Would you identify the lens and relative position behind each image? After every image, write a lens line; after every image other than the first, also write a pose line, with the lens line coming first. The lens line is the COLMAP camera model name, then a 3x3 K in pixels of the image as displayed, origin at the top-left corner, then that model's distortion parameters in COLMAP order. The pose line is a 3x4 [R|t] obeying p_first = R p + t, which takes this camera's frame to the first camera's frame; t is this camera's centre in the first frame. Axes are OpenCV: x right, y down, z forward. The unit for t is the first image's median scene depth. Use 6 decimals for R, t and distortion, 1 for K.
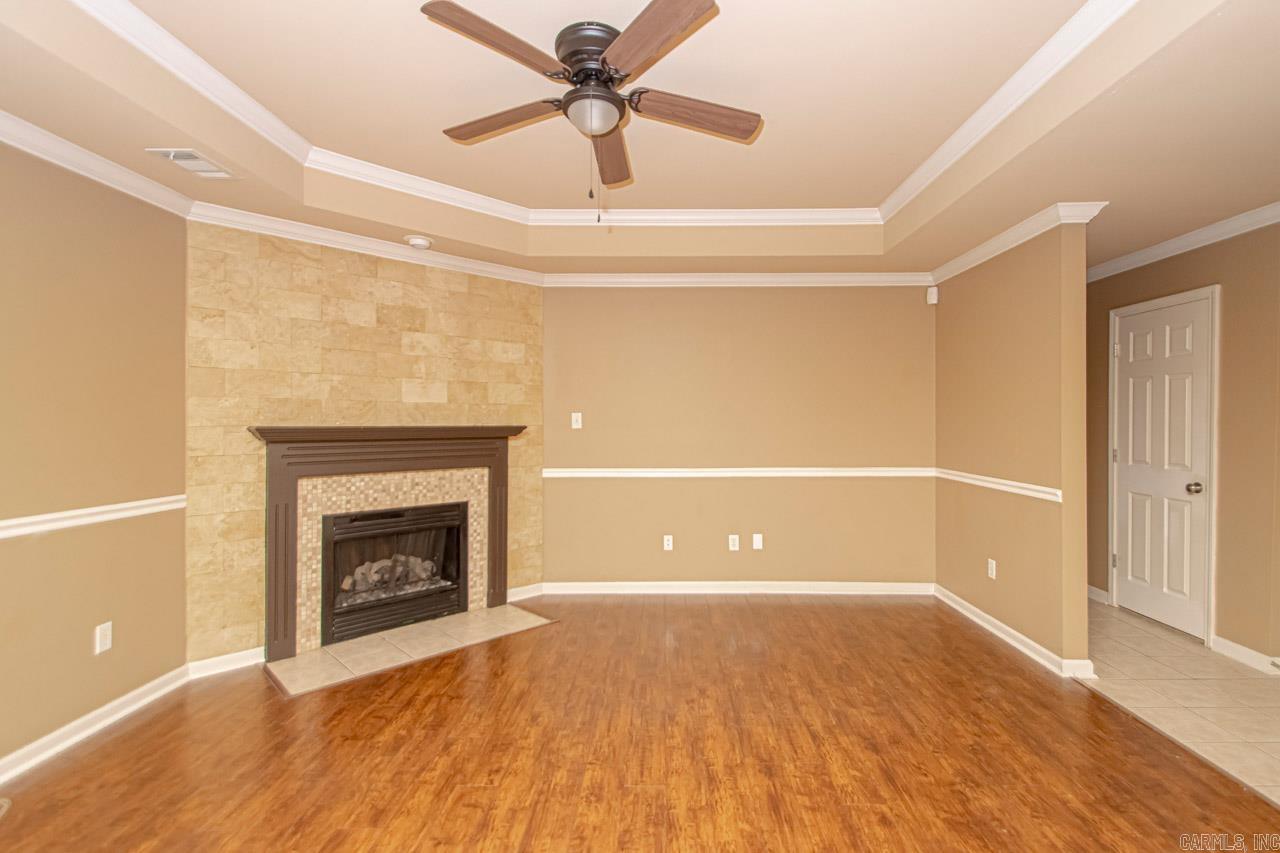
lens RADIAL K [[609.2, 0, 635.1], [0, 609.2, 427.5], [0, 0, 1]] dist [0.029138, -0.002600]
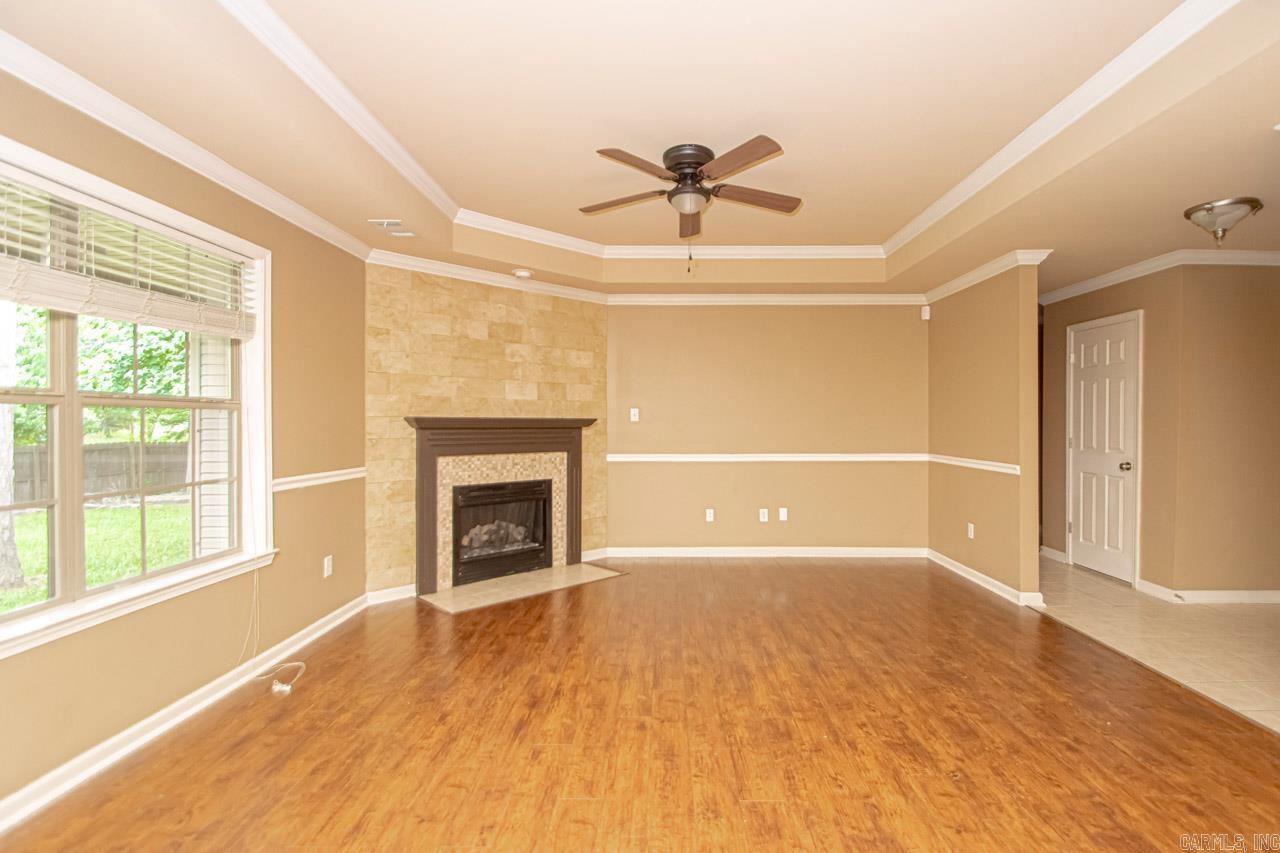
lens RADIAL K [[609.2, 0, 641.3], [0, 609.2, 423.1], [0, 0, 1]] dist [0.029138, -0.002600]
pose [[0.999977, 0.001460, 0.006647, -0.128427], [-0.001407, 0.999967, -0.007955, 0.021351], [-0.006659, 0.007945, 0.999946, -0.309922]]
